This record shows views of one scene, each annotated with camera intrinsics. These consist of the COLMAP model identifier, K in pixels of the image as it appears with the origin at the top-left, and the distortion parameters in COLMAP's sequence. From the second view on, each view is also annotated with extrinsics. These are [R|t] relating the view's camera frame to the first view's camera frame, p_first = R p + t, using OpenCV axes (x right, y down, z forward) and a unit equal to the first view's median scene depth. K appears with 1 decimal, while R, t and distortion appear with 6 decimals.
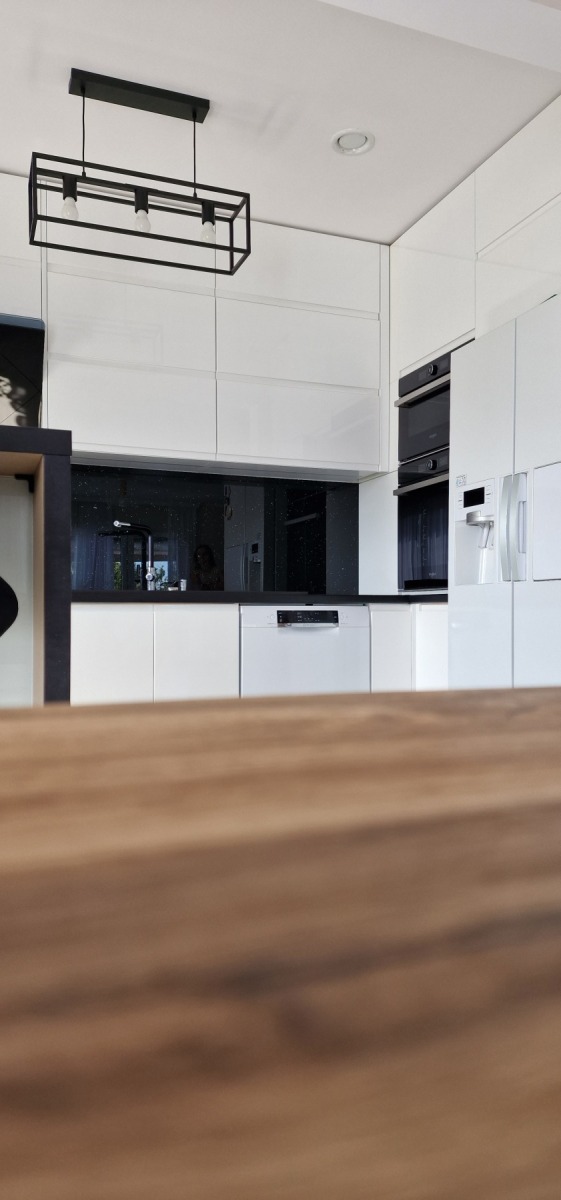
lens RADIAL K [[802.0, 0, 291.2], [0, 802.0, 605.8], [0, 0, 1]] dist [0.060227, -0.051822]
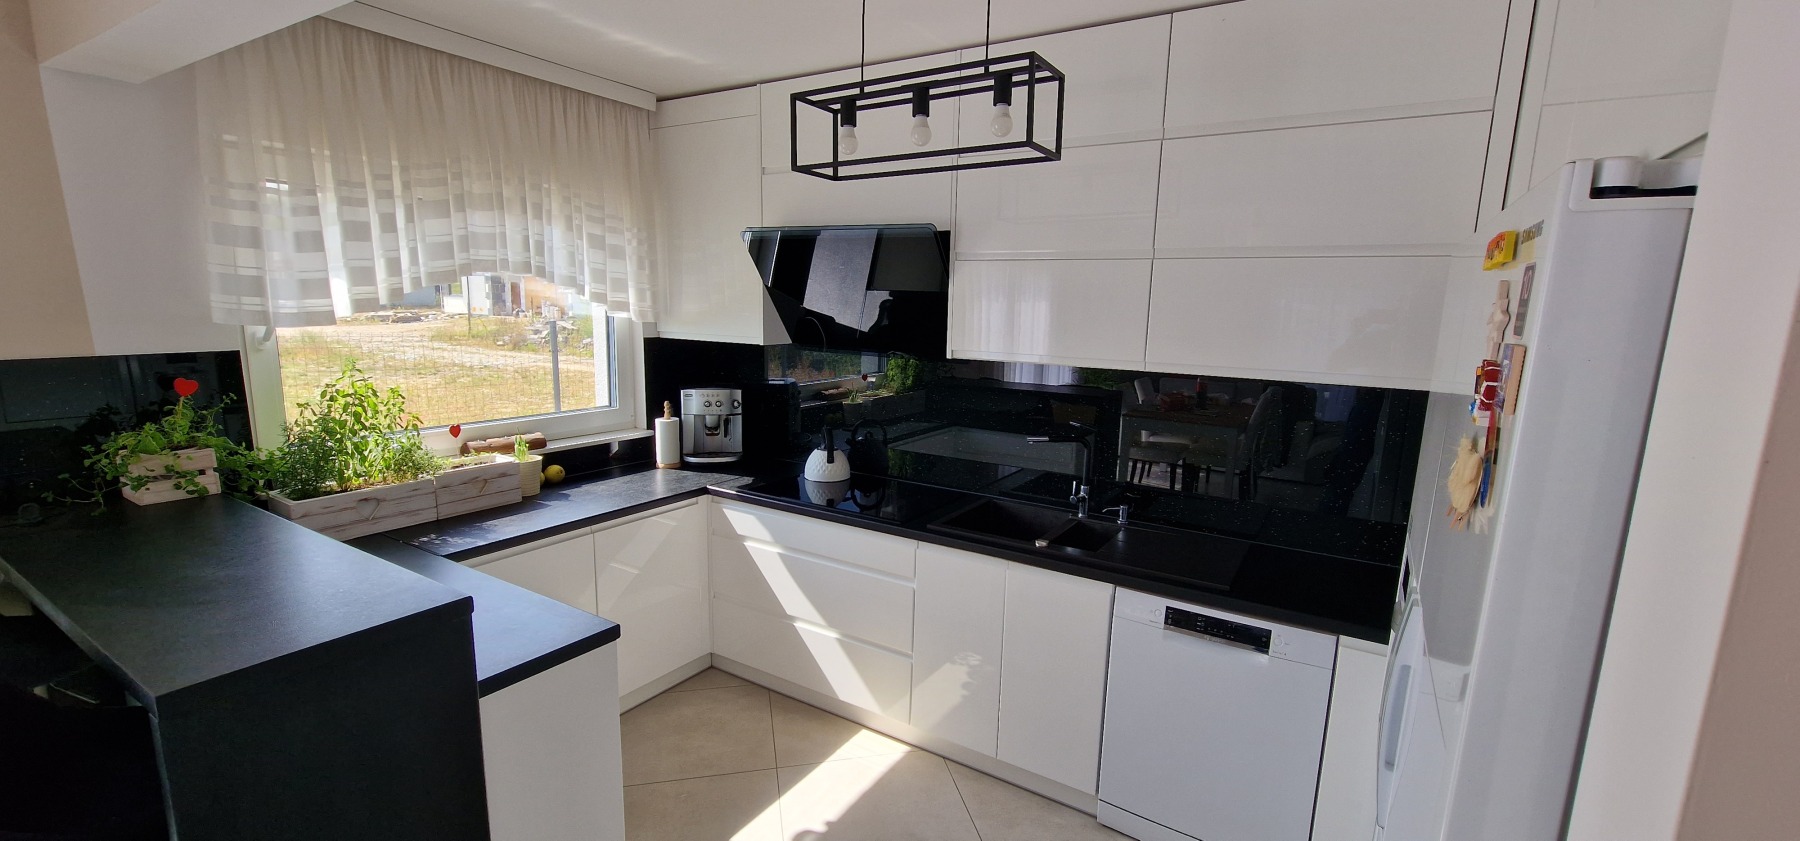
lens RADIAL K [[740.3, 0, 907.2], [0, 740.3, 431.2], [0, 0, 1]] dist [-0.000495, -0.000127]
pose [[0.597152, 0.156874, -0.786639, 0.344307], [-0.021777, 0.983499, 0.179601, -0.265570], [0.801832, -0.090118, 0.590714, 0.458921]]
